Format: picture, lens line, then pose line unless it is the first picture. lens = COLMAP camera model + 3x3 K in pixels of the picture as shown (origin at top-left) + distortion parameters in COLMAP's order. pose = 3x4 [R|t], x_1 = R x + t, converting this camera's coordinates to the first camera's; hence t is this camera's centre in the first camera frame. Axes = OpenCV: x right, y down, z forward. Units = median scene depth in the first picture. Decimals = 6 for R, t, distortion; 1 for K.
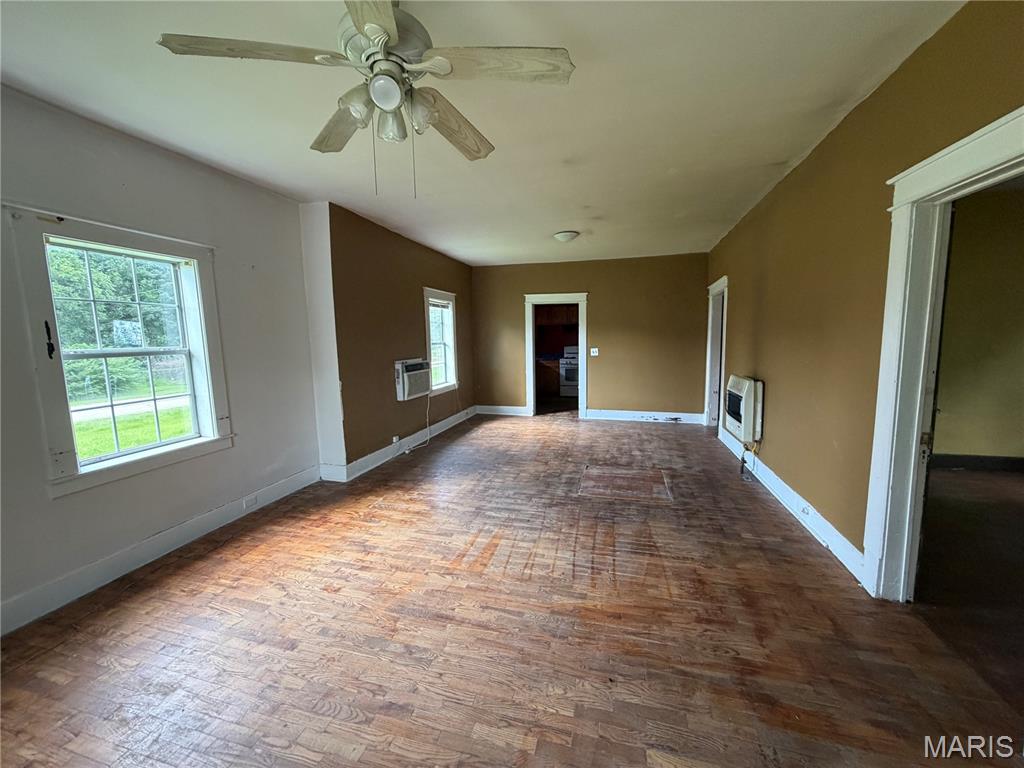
lens RADIAL K [[403.0, 0, 510.0], [0, 403.0, 381.9], [0, 0, 1]] dist [0.000161, 0.000027]
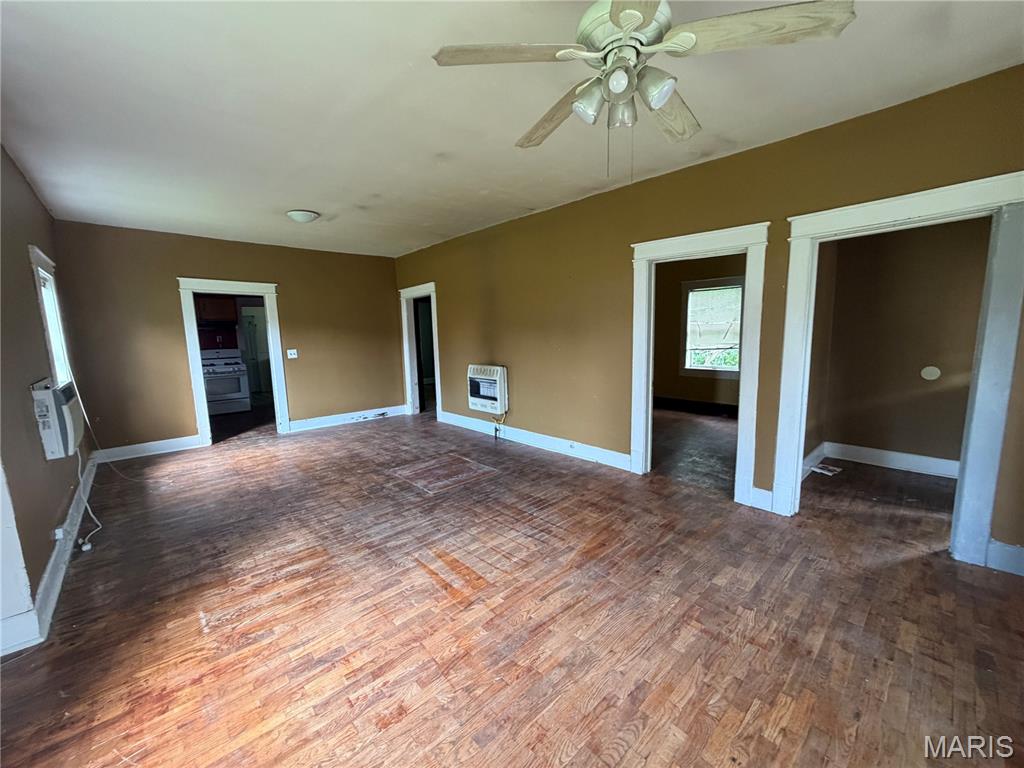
lens RADIAL K [[403.0, 0, 510.0], [0, 403.0, 381.9], [0, 0, 1]] dist [0.000161, 0.000027]
pose [[0.536524, -0.105013, 0.837326, -0.488725], [0.106982, 0.992686, 0.055948, -0.024360], [-0.837076, 0.059561, 0.543834, 0.266671]]
